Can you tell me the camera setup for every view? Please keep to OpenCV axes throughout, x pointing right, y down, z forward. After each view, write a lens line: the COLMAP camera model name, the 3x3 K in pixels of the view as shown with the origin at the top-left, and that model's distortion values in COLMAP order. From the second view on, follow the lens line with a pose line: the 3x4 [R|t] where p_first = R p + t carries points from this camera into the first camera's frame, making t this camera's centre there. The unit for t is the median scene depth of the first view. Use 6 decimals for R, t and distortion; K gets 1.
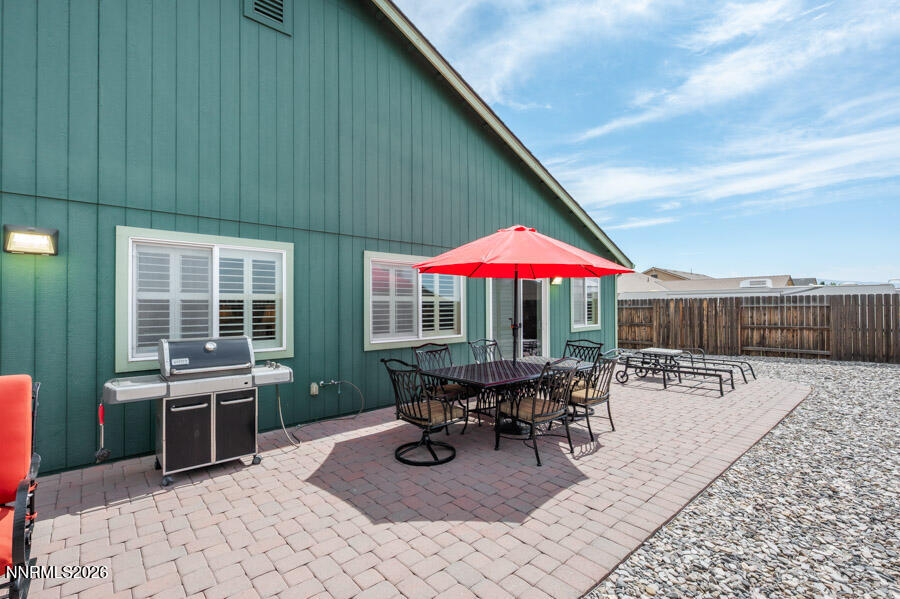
lens RADIAL K [[407.7, 0, 453.6], [0, 407.7, 306.2], [0, 0, 1]] dist [0.009366, 0.000013]
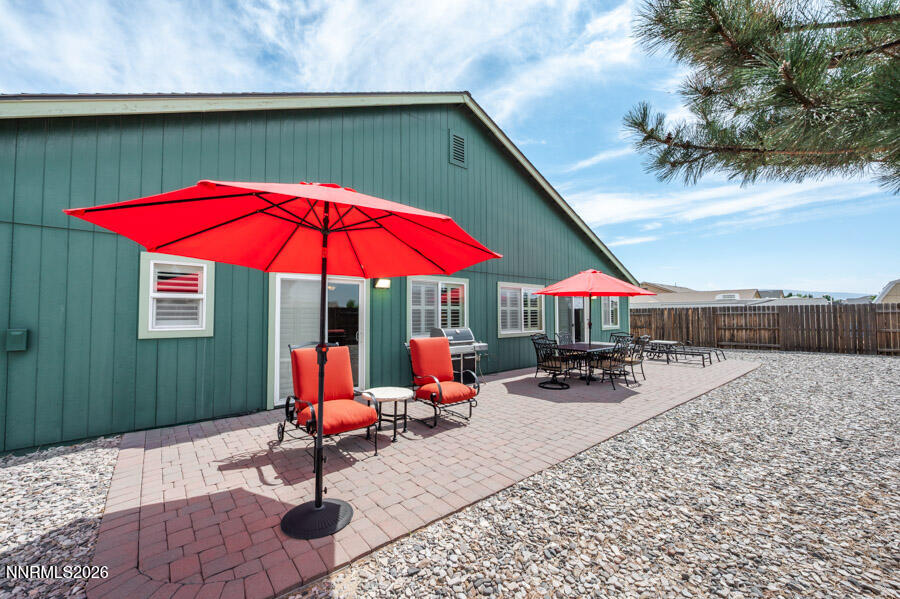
lens RADIAL K [[355.2, 0, 449.3], [0, 355.2, 306.5], [0, 0, 1]] dist [0.000807, 0.000172]
pose [[0.999409, -0.001254, -0.034339, -0.191479], [0.000480, 0.999746, -0.022516, 0.003904], [0.034359, 0.022487, 0.999157, -0.278332]]
